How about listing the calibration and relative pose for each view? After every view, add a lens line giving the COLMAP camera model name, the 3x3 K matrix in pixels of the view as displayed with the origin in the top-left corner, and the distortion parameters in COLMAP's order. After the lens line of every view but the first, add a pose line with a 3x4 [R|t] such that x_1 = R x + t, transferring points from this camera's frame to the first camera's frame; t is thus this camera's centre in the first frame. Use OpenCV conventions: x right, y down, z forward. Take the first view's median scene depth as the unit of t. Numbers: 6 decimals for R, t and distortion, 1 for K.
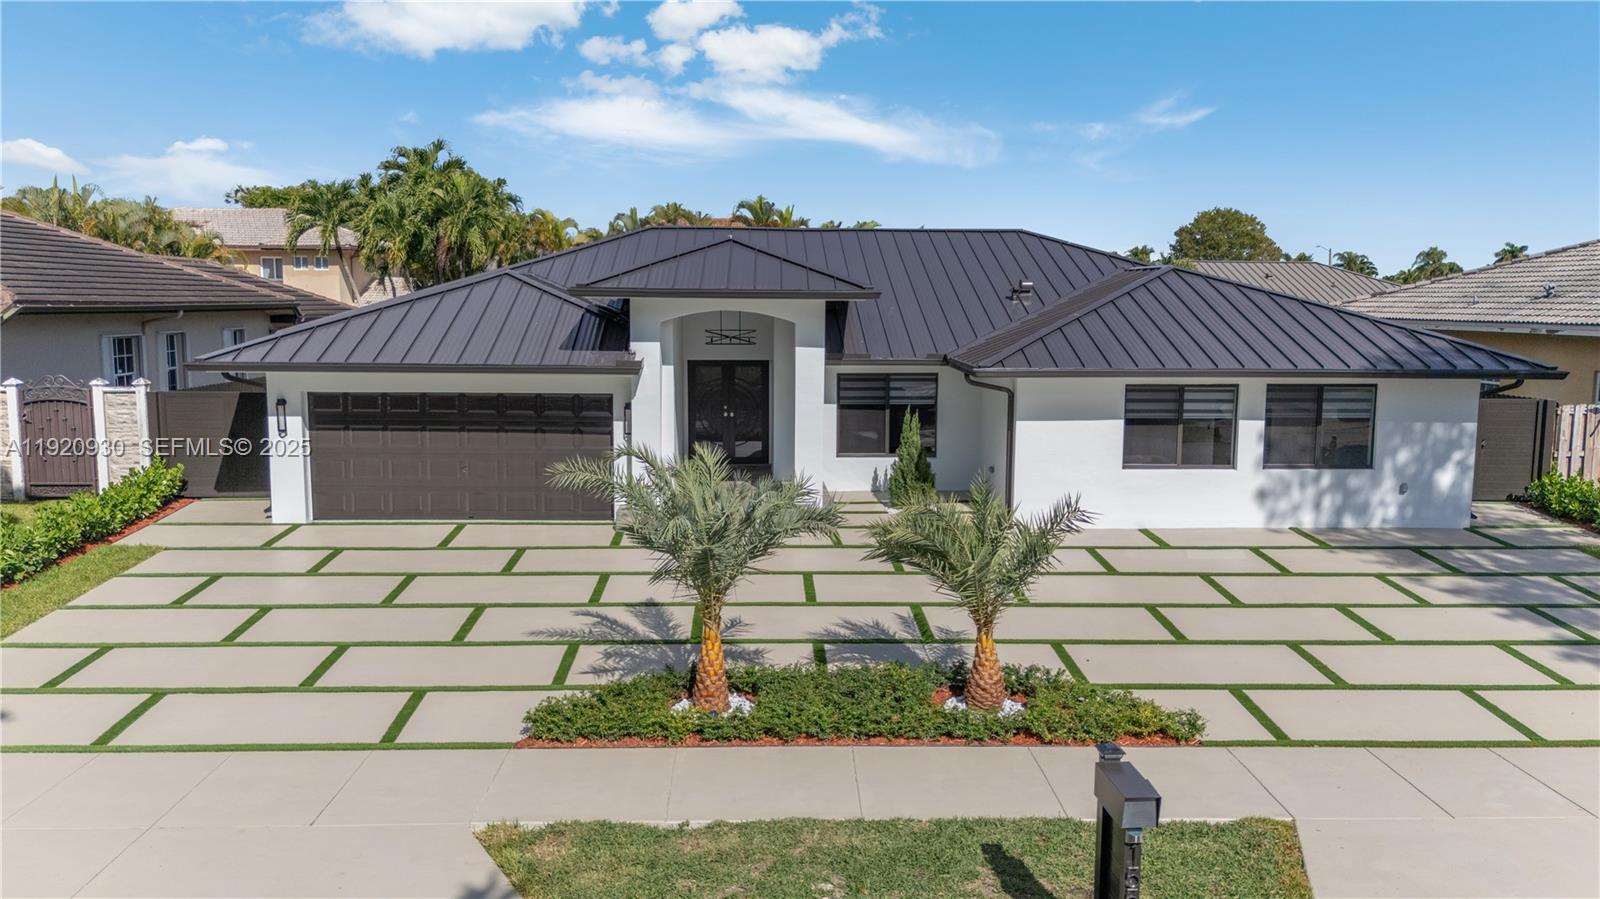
lens RADIAL K [[1179.9, 0, 797.0], [0, 1179.9, 447.3], [0, 0, 1]] dist [0.032804, -0.001060]
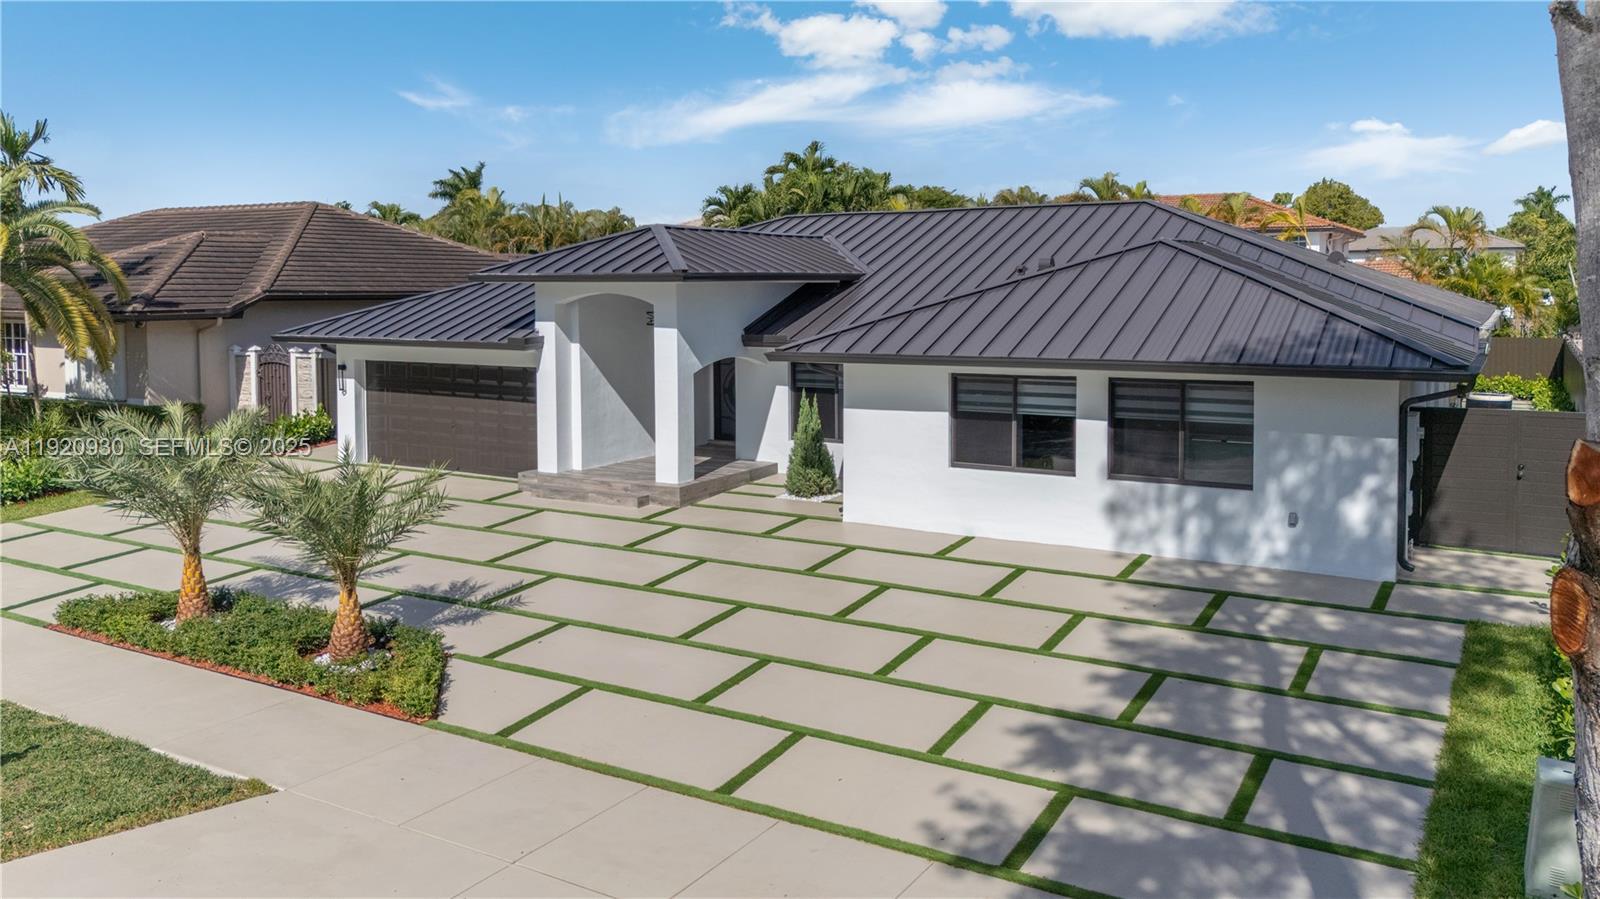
lens RADIAL K [[1179.9, 0, 797.0], [0, 1179.9, 447.3], [0, 0, 1]] dist [0.032804, -0.001060]
pose [[0.836248, 0.062157, -0.544818, 0.659104], [-0.072093, 0.997393, 0.003134, 0.008872], [0.543592, 0.036657, 0.838549, 0.182475]]
